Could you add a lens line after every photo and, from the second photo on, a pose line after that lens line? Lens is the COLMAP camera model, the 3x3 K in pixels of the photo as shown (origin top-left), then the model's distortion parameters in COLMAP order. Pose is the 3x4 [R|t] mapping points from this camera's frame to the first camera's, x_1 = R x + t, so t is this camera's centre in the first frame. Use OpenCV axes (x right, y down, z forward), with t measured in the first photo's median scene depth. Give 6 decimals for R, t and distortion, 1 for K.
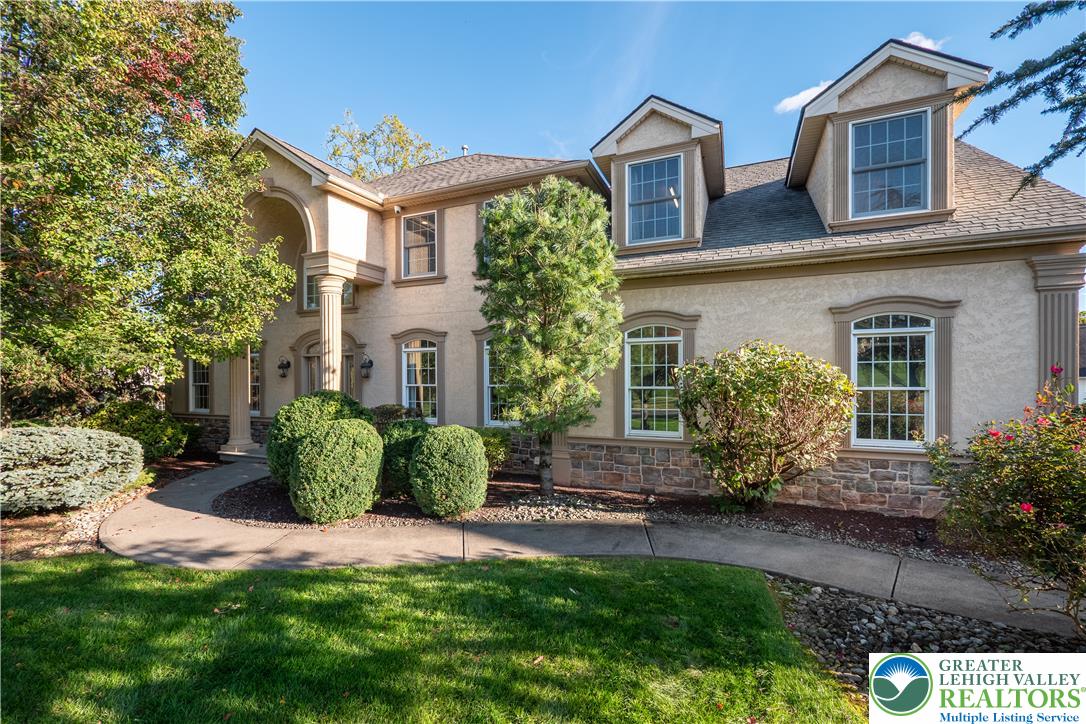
lens RADIAL K [[462.2, 0, 541.6], [0, 462.2, 372.4], [0, 0, 1]] dist [0.000850, 0.000268]
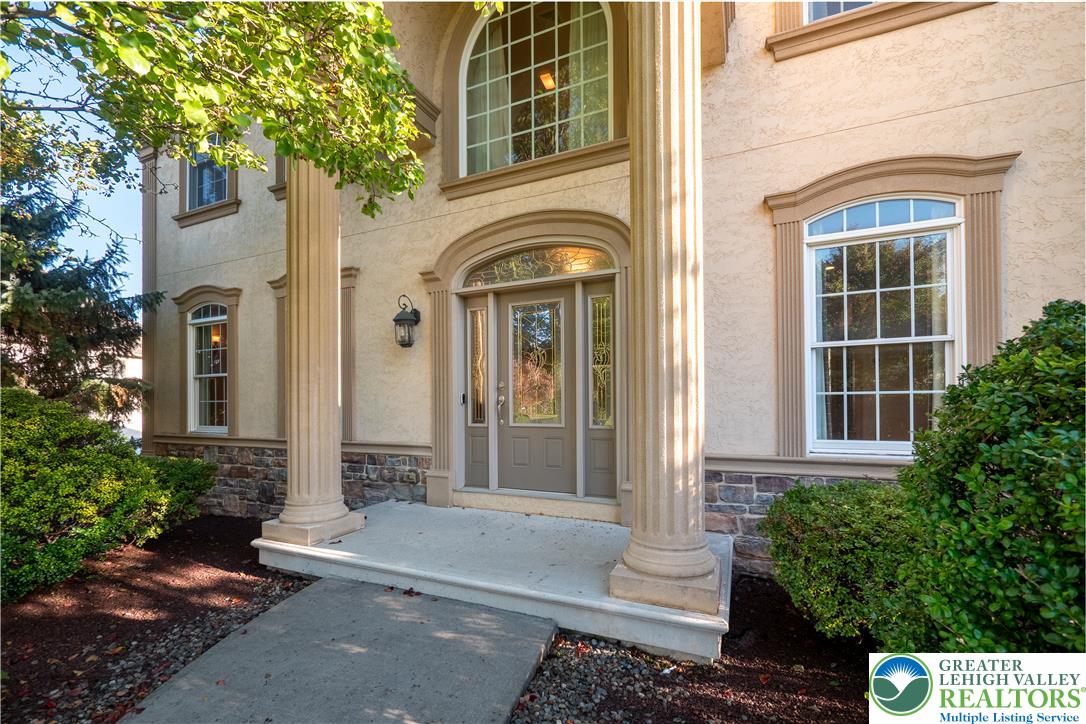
lens RADIAL K [[462.2, 0, 551.3], [0, 462.2, 392.3], [0, 0, 1]] dist [0.000850, 0.000268]
pose [[0.999972, -0.003519, -0.006559, -0.451827], [0.003433, 0.999908, -0.013092, 0.061799], [0.006604, 0.013069, 0.999893, 0.621354]]
